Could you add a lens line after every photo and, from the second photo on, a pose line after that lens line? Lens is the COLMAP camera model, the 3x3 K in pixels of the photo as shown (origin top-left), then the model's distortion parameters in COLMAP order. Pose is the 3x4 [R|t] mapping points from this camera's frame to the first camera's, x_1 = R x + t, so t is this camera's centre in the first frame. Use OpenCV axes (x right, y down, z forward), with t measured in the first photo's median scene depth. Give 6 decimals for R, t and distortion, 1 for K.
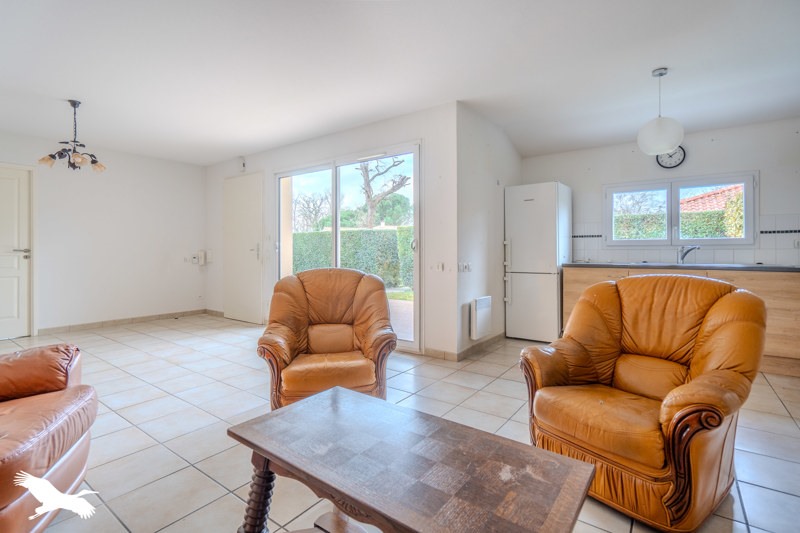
lens RADIAL K [[385.8, 0, 400.2], [0, 385.8, 258.3], [0, 0, 1]] dist [-0.004172, -0.000116]
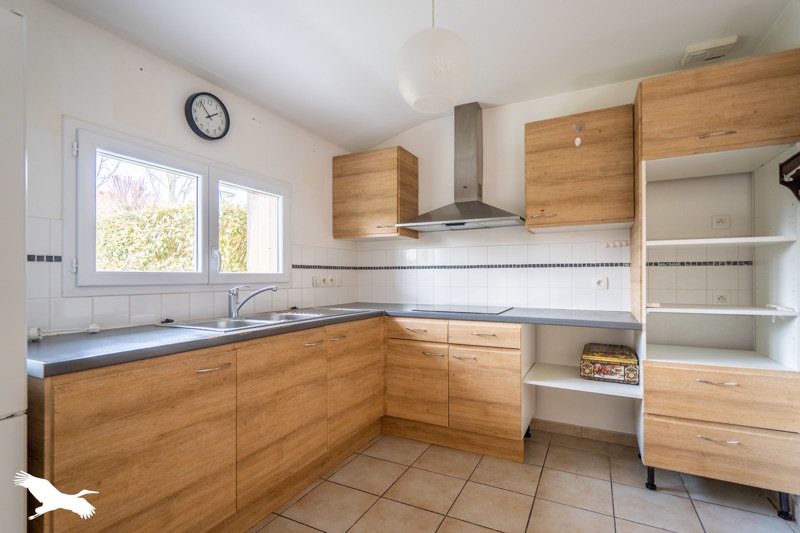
lens RADIAL K [[385.8, 0, 398.9], [0, 385.8, 270.9], [0, 0, 1]] dist [-0.004172, -0.000116]
pose [[-0.154108, 0.017130, 0.987906, 0.037379], [0.016407, 0.999756, -0.014776, -0.010595], [-0.987918, 0.013932, -0.154351, 0.219899]]
